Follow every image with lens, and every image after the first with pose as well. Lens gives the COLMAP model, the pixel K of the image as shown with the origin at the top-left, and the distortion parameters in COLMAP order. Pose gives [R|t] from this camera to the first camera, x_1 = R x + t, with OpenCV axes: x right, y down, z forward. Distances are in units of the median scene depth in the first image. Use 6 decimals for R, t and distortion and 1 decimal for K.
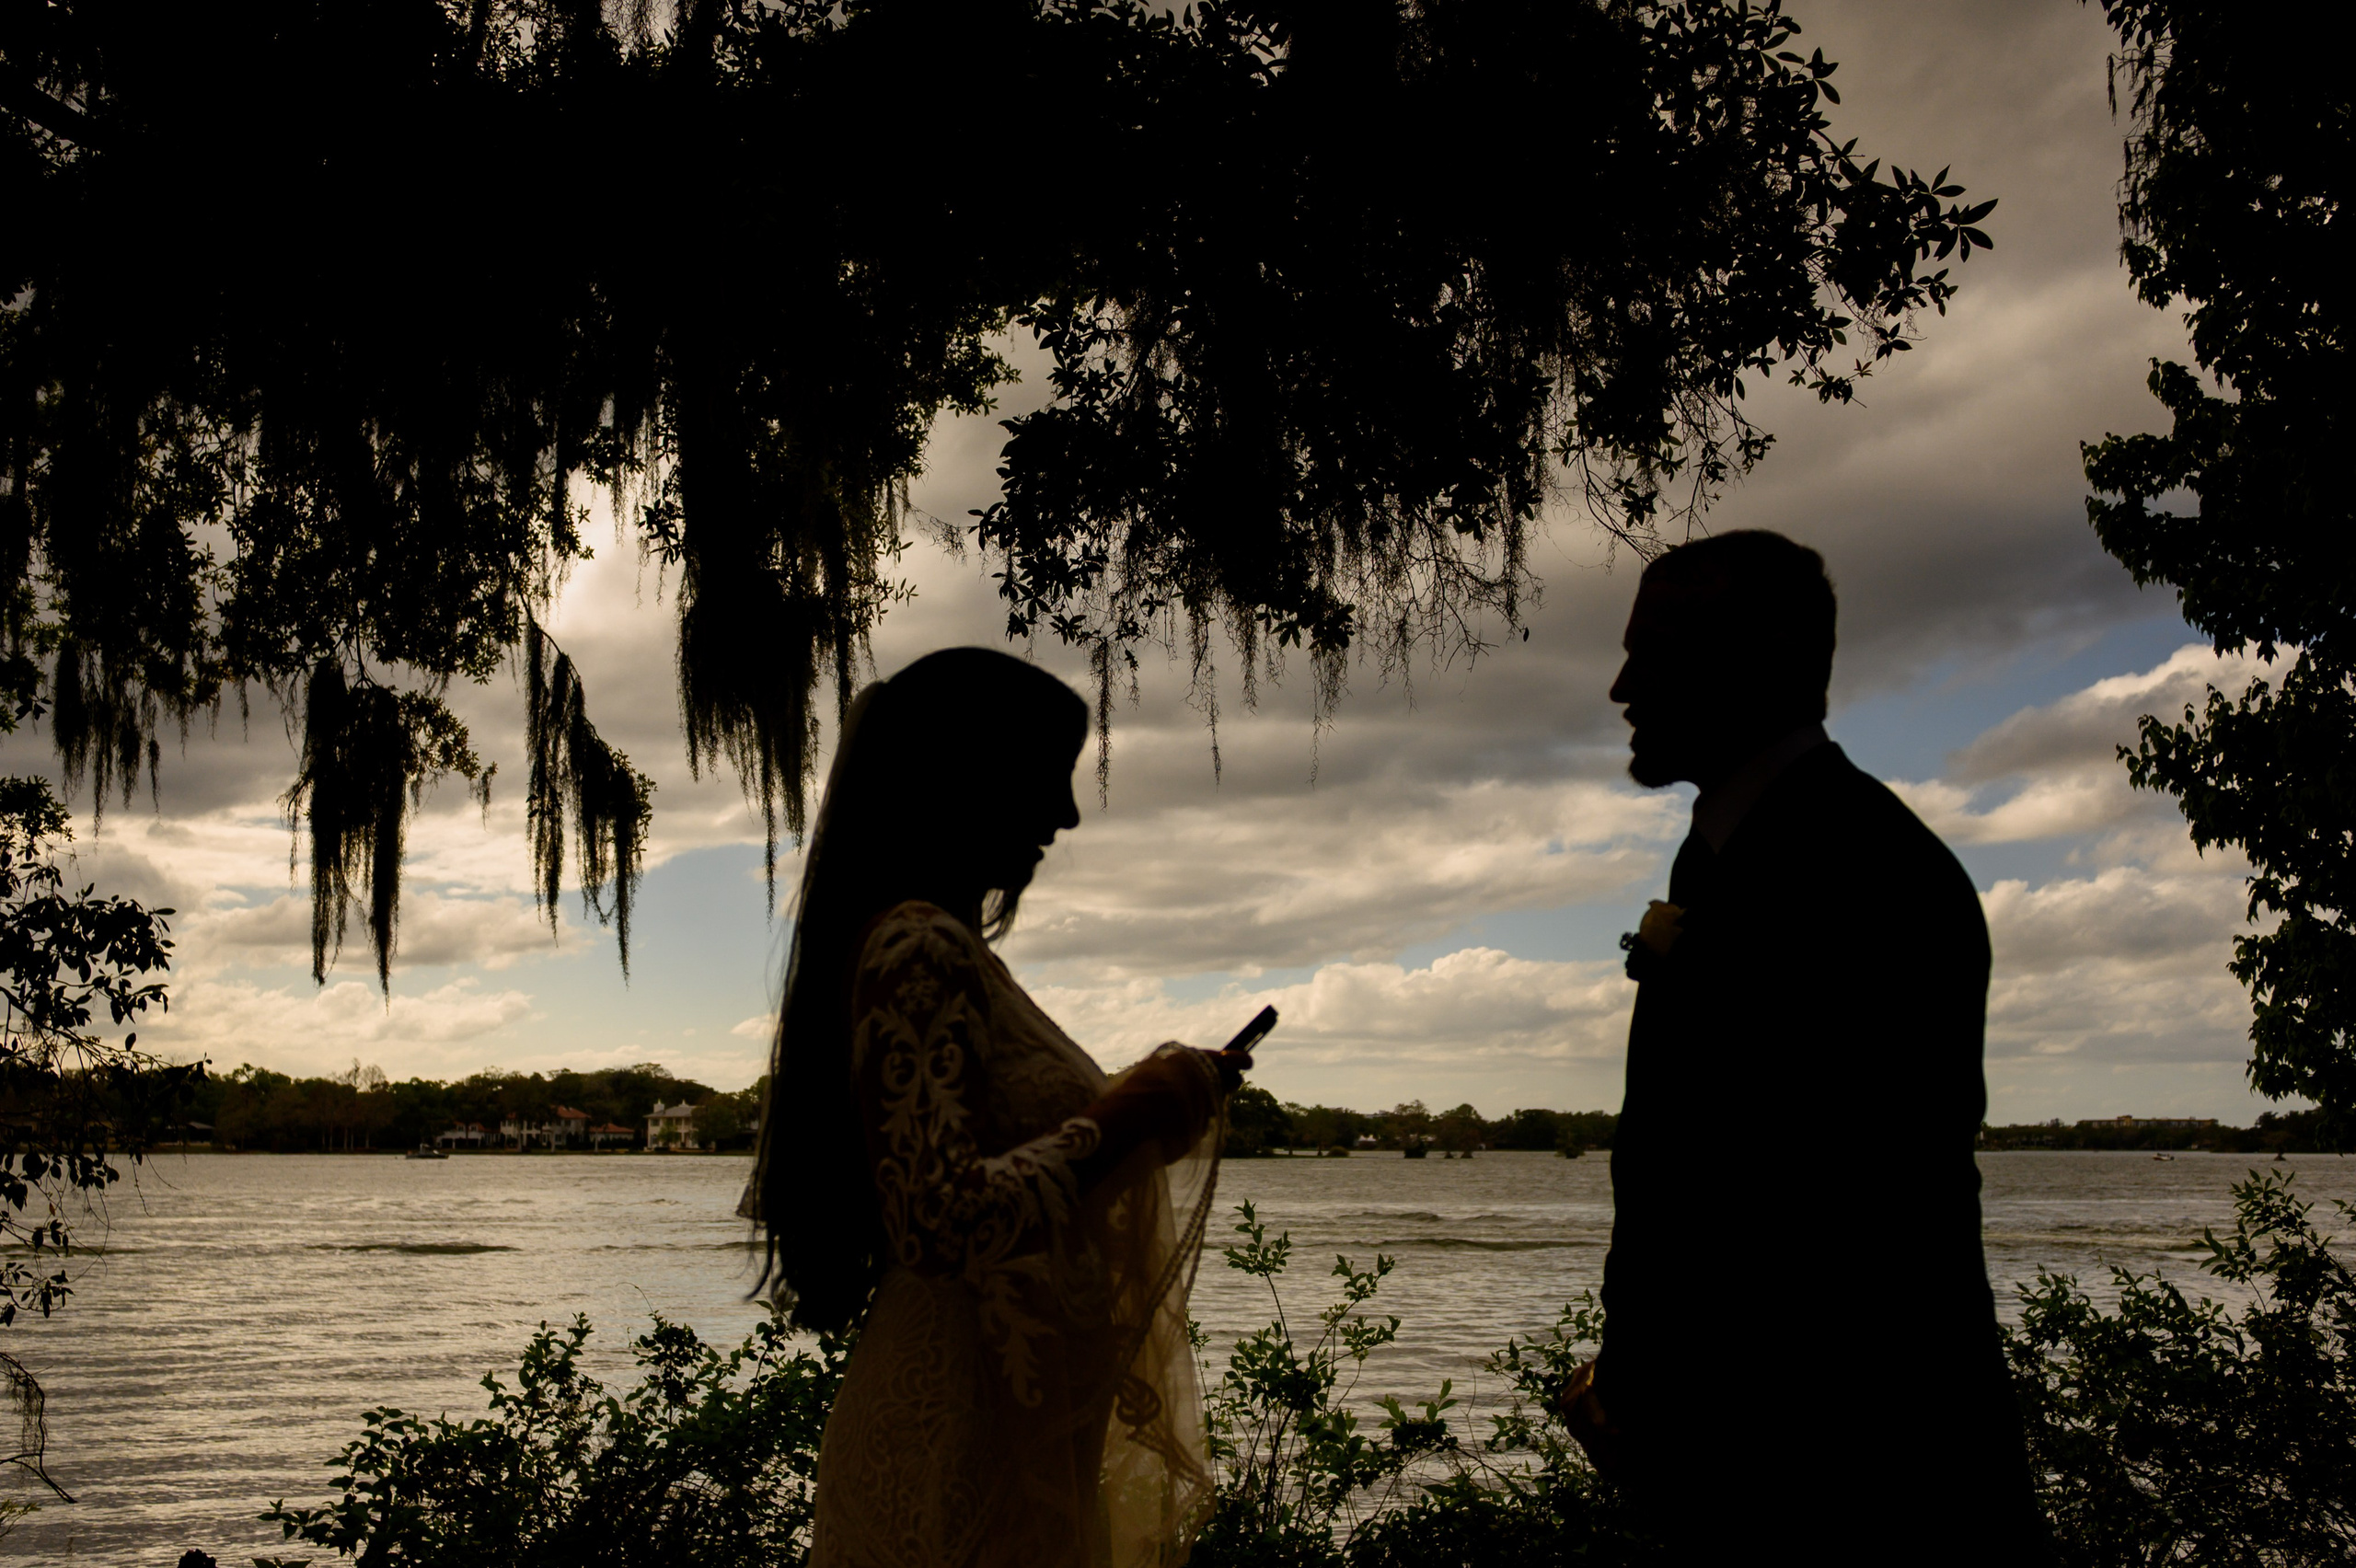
lens RADIAL K [[1901.9, 0, 1180.6], [0, 1901.9, 938.1], [0, 0, 1]] dist [-0.001682, -0.003194]
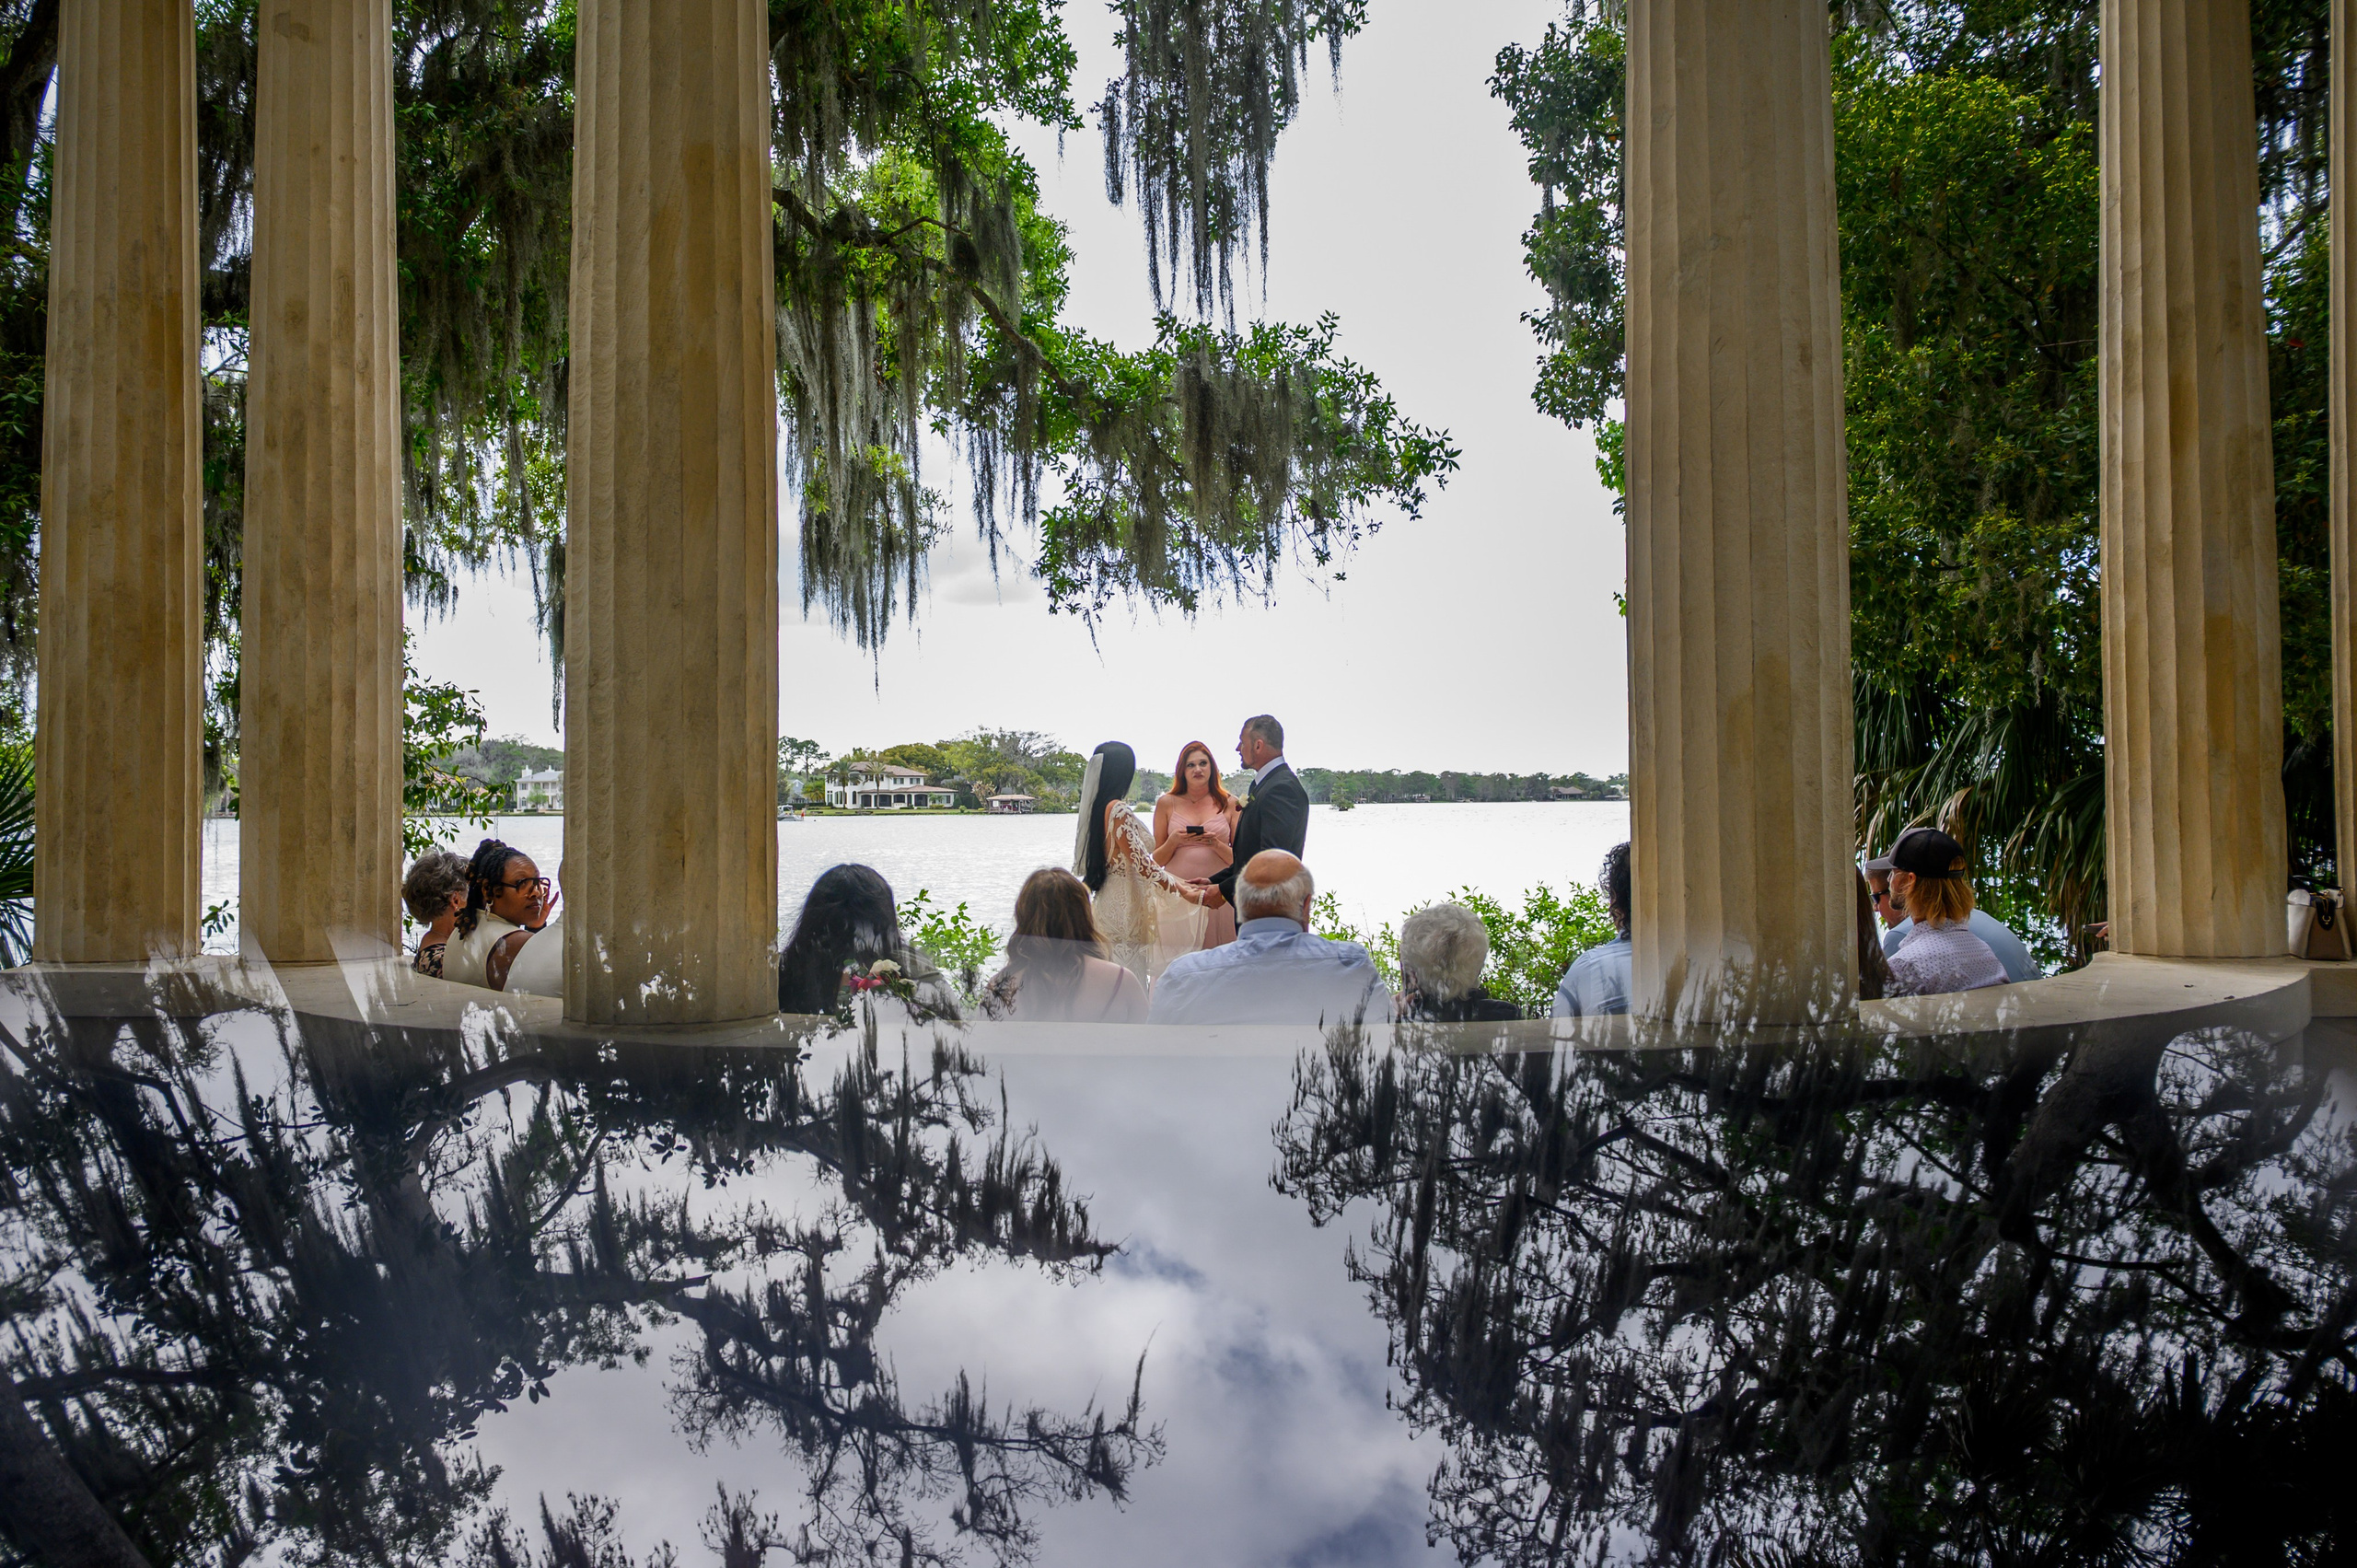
lens RADIAL K [[1943.4, 0, 1173.4], [0, 1943.4, 732.8], [0, 0, 1]] dist [0.002230, -0.002743]
pose [[0.994367, -0.006714, 0.105780, -0.104794], [-0.001583, 0.996940, 0.078158, -0.109686], [-0.105981, -0.077886, 0.991313, -0.736862]]
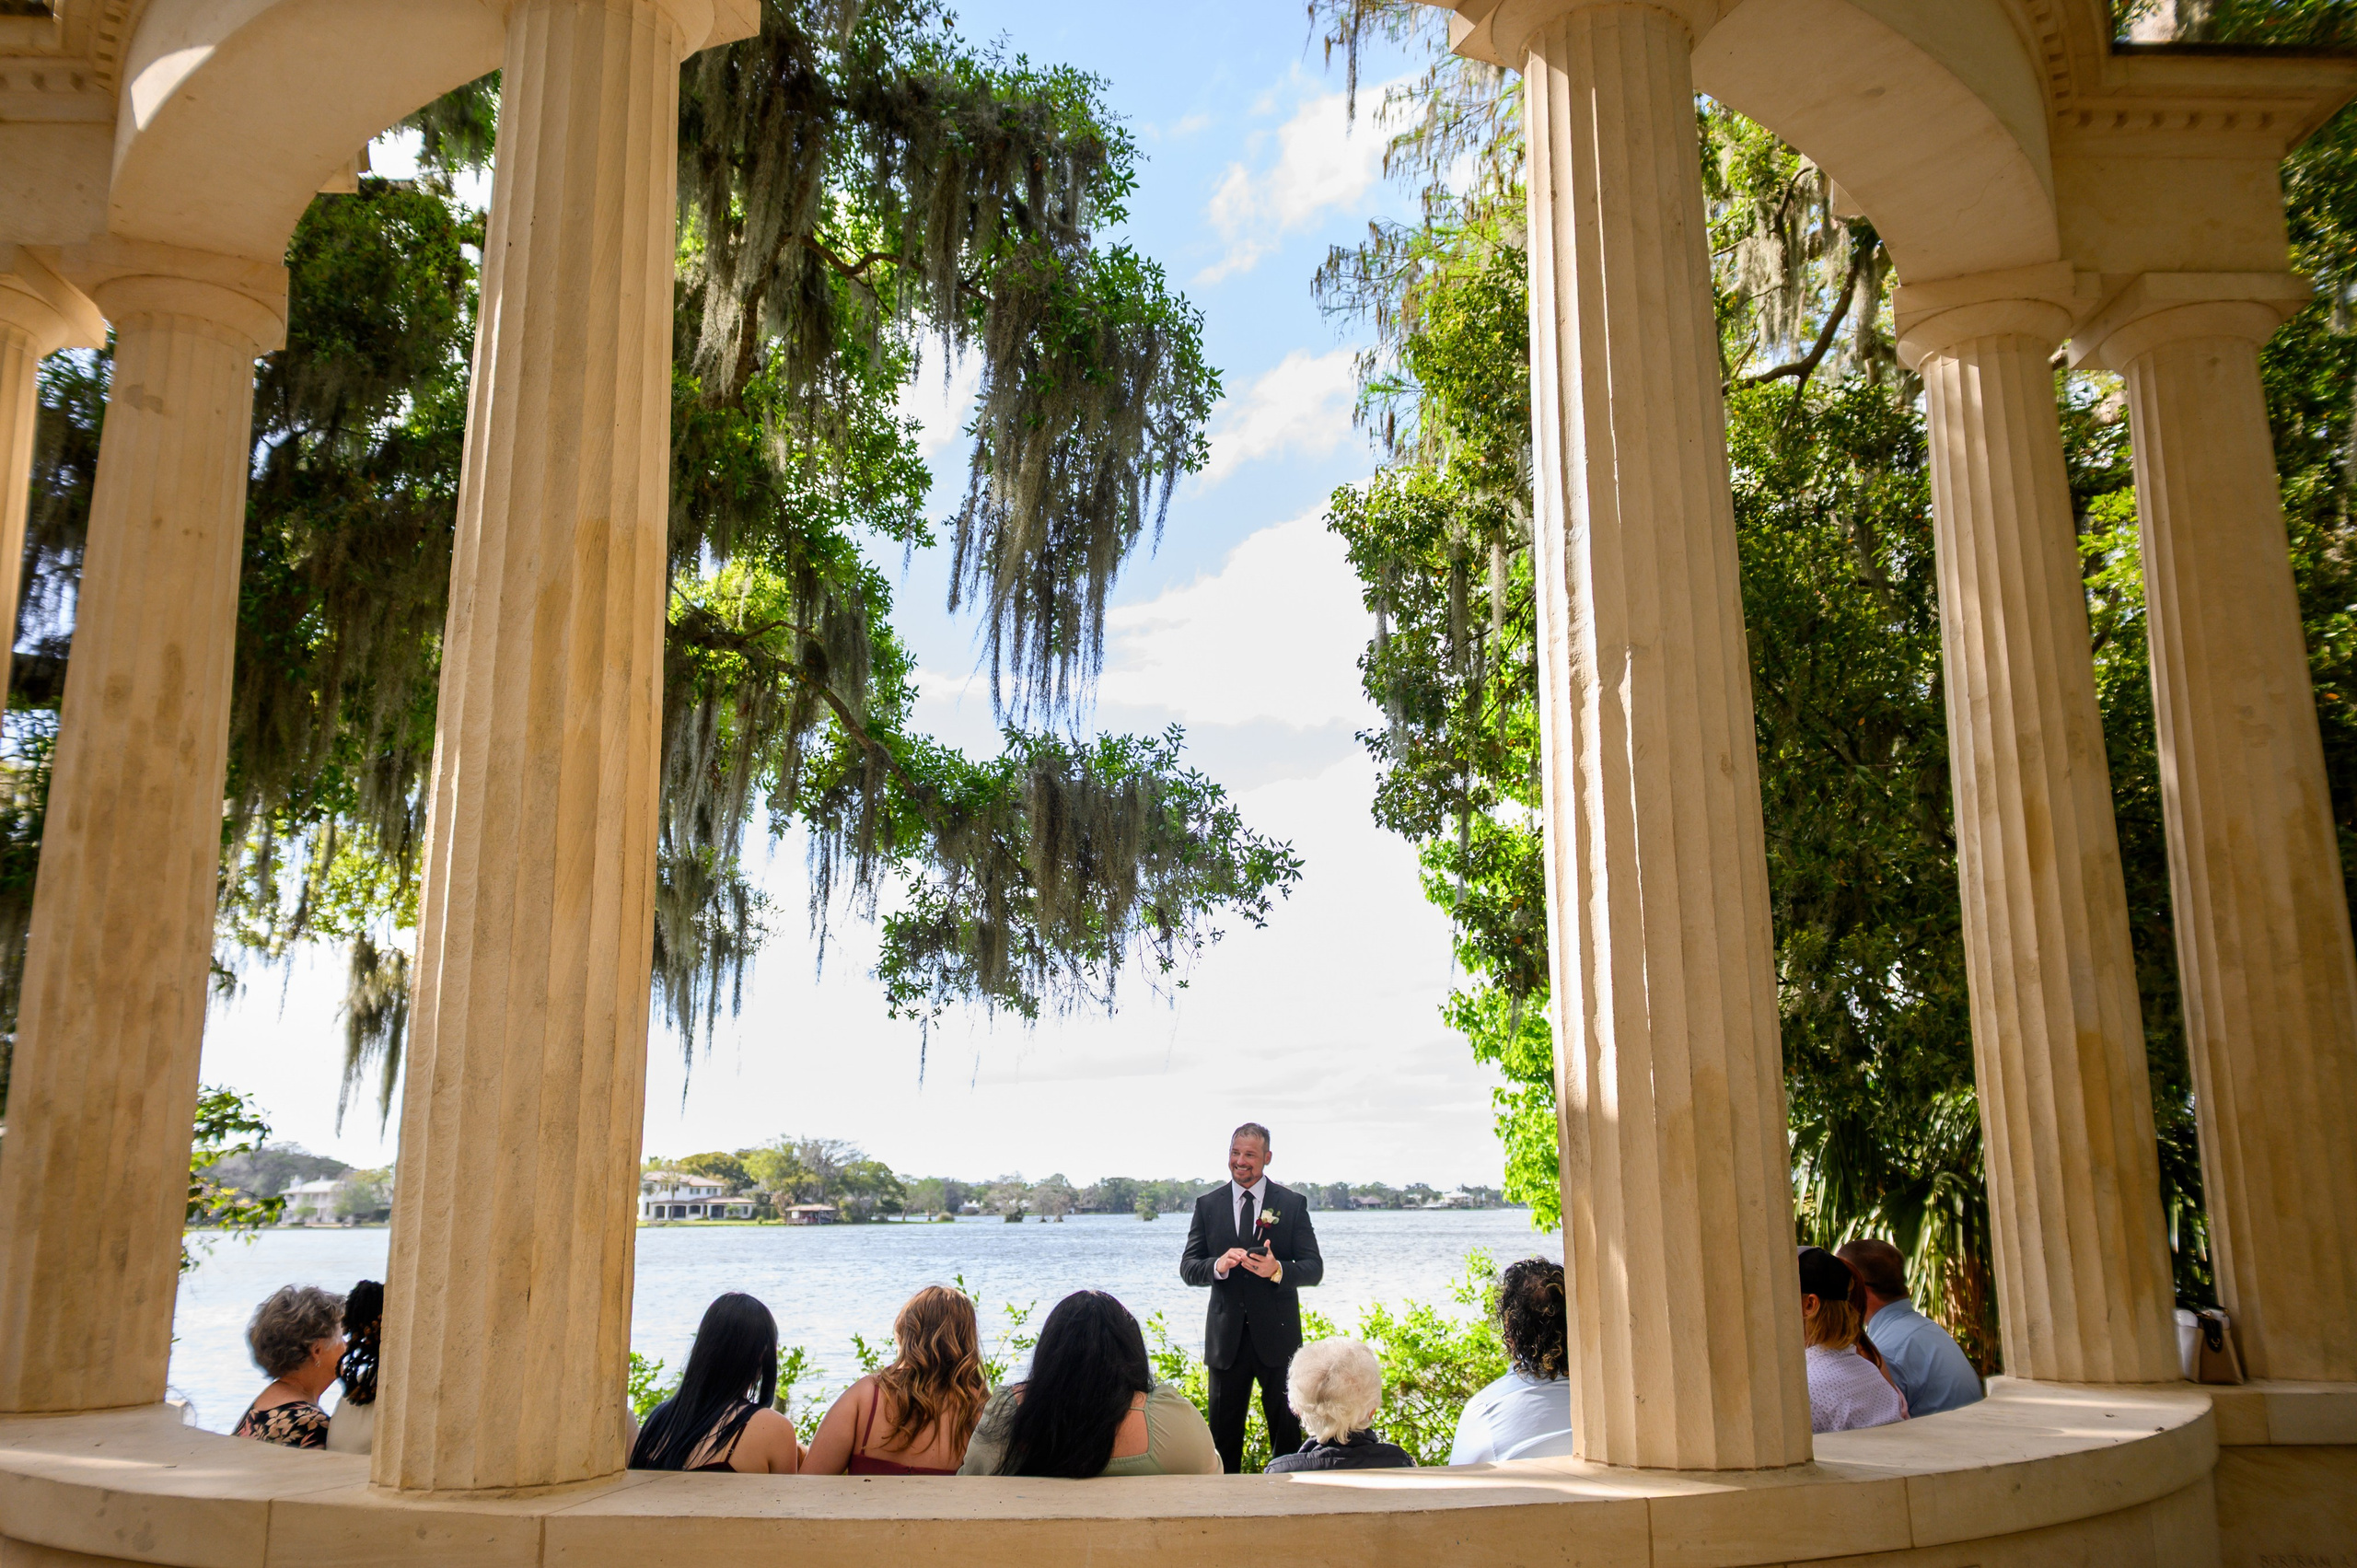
lens RADIAL K [[1885.0, 0, 1182.9], [0, 1885.0, 793.4], [0, 0, 1]] dist [0.021810, -0.018818]
pose [[0.976500, 0.034776, 0.212693, -0.128402], [-0.012650, 0.994442, -0.104519, -0.107602], [-0.215146, 0.099372, 0.971513, -0.690711]]
